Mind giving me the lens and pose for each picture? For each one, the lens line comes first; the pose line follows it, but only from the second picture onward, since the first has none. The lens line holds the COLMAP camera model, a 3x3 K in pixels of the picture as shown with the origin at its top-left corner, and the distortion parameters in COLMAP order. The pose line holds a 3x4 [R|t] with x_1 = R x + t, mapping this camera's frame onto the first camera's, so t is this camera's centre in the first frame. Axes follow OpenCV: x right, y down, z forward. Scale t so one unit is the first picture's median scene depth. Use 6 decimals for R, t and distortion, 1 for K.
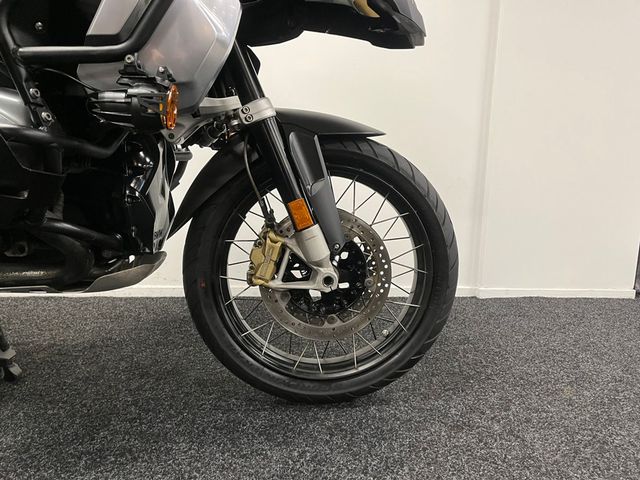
lens RADIAL K [[447.9, 0, 315.2], [0, 447.9, 240.4], [0, 0, 1]] dist [0.028036, -0.072270]
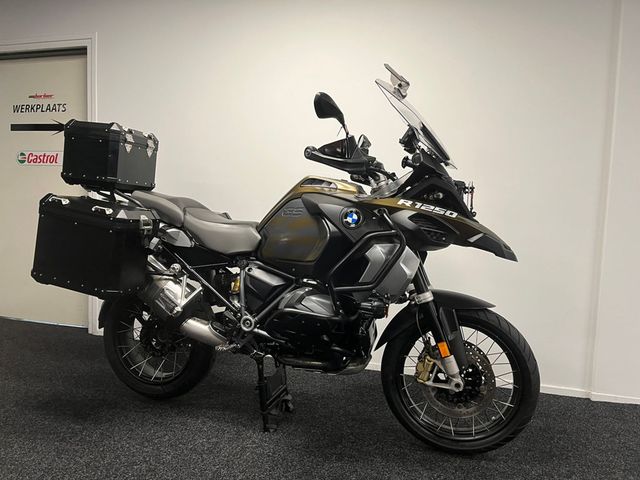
lens RADIAL K [[428.6, 0, 320.0], [0, 428.6, 240.0], [0, 0, 1]] dist [0.010695, -0.050169]
pose [[0.937399, 0.030394, -0.346929, 0.087529], [-0.074255, 0.990720, -0.113841, -0.254477], [0.340249, 0.132476, 0.930957, -0.908963]]
